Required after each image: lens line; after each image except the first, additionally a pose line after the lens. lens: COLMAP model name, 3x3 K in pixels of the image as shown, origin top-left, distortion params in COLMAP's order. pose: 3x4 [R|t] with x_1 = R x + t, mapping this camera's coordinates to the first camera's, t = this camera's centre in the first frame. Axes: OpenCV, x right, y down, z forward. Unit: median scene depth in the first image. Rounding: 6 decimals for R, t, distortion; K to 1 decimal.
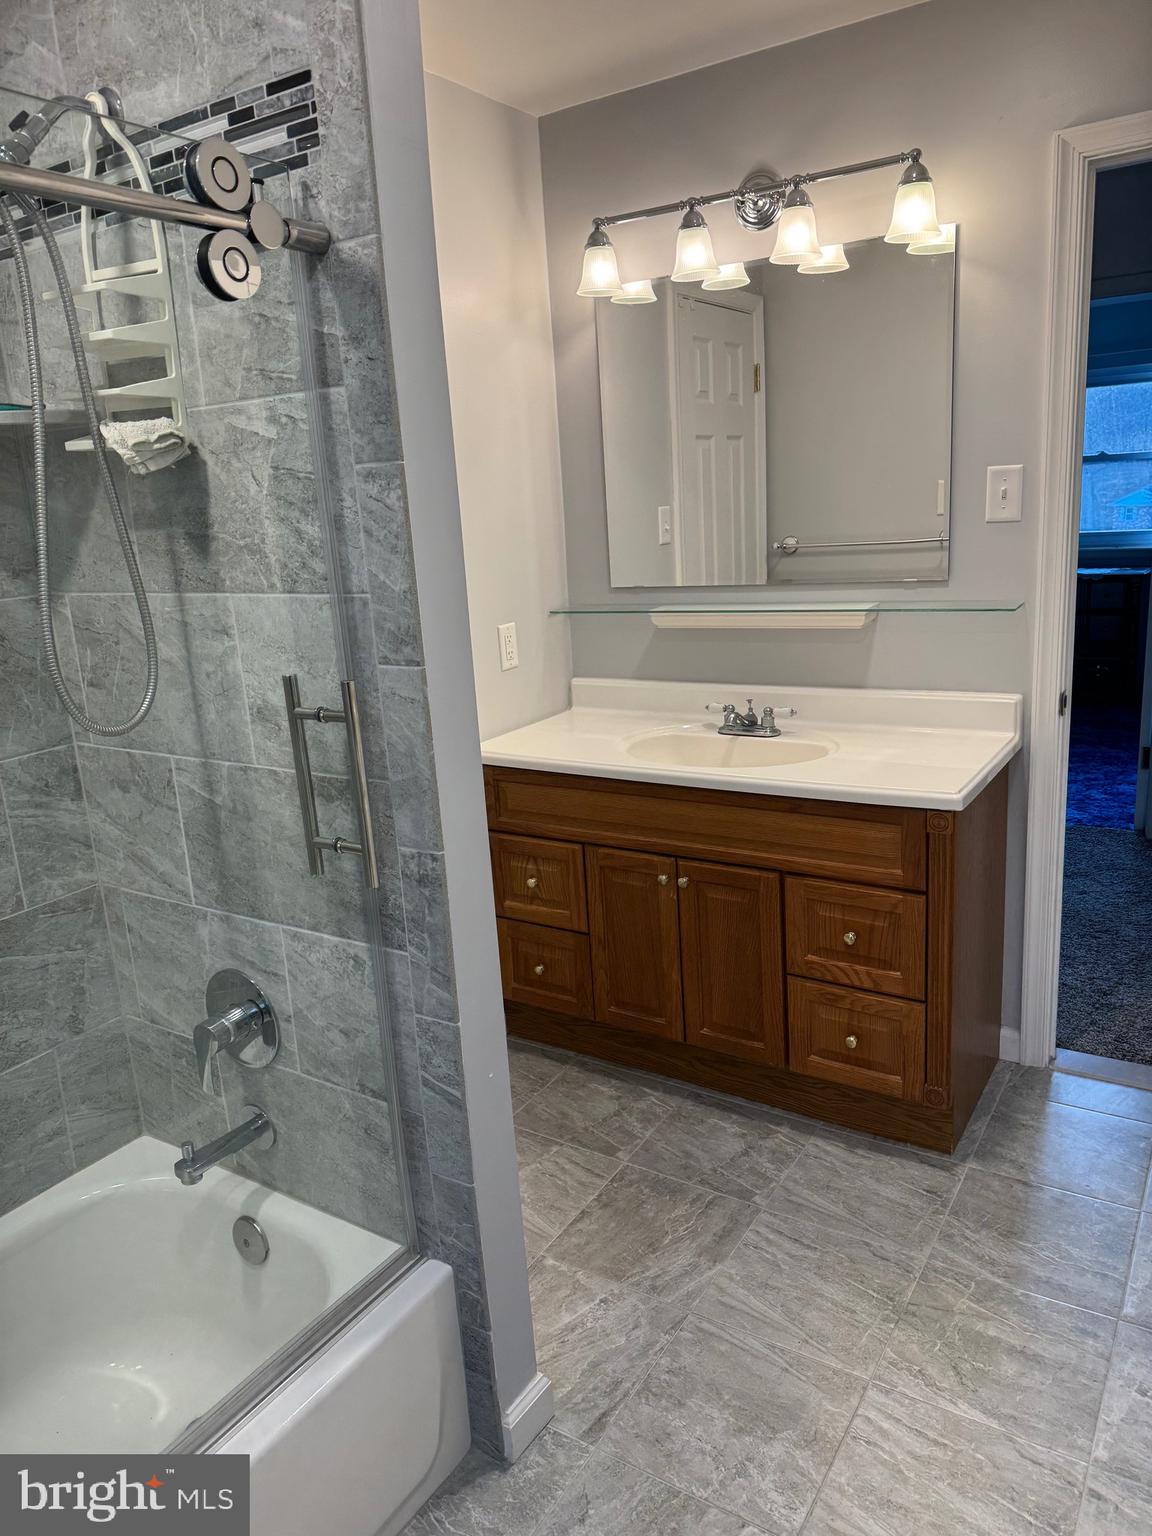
lens RADIAL K [[1072.9, 0, 576.0], [0, 1072.9, 768.0], [0, 0, 1]] dist [-0.002009, -0.000216]
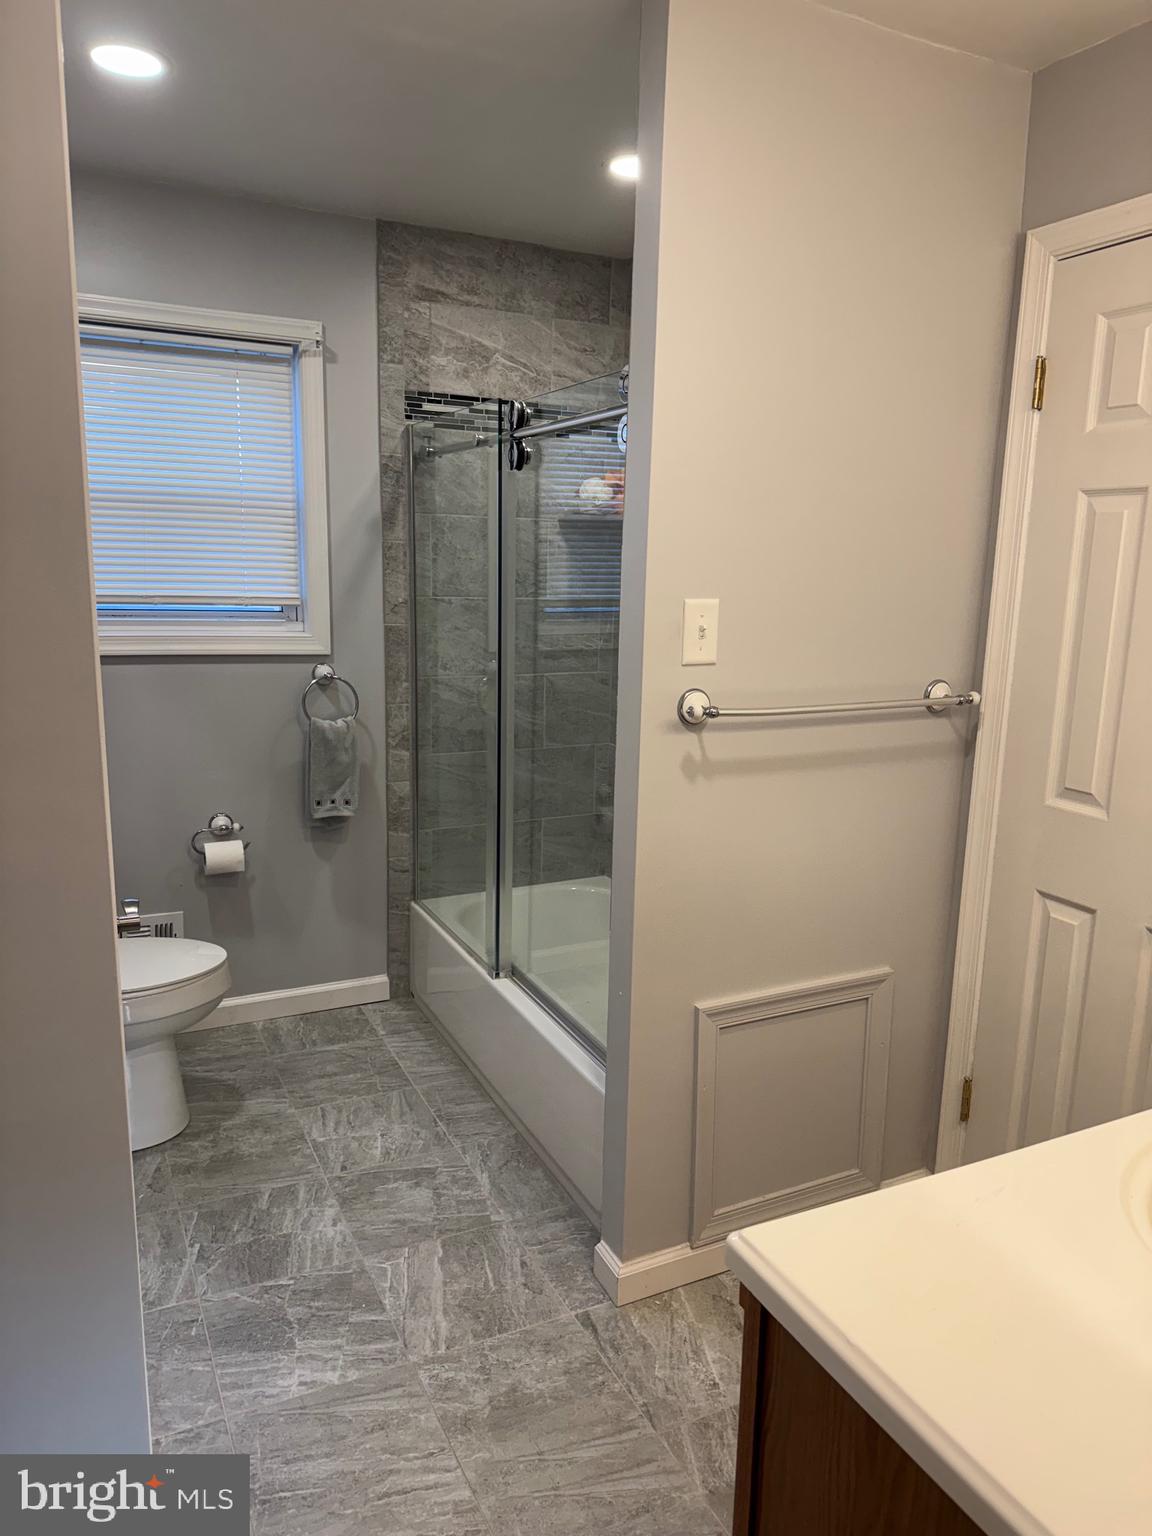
lens RADIAL K [[1072.9, 0, 576.0], [0, 1072.9, 768.0], [0, 0, 1]] dist [-0.002009, -0.000216]
pose [[-0.506799, 0.213336, -0.835250, 0.943215], [-0.205831, 0.910927, 0.357555, -0.410391], [0.837131, 0.353129, -0.417746, 1.316450]]
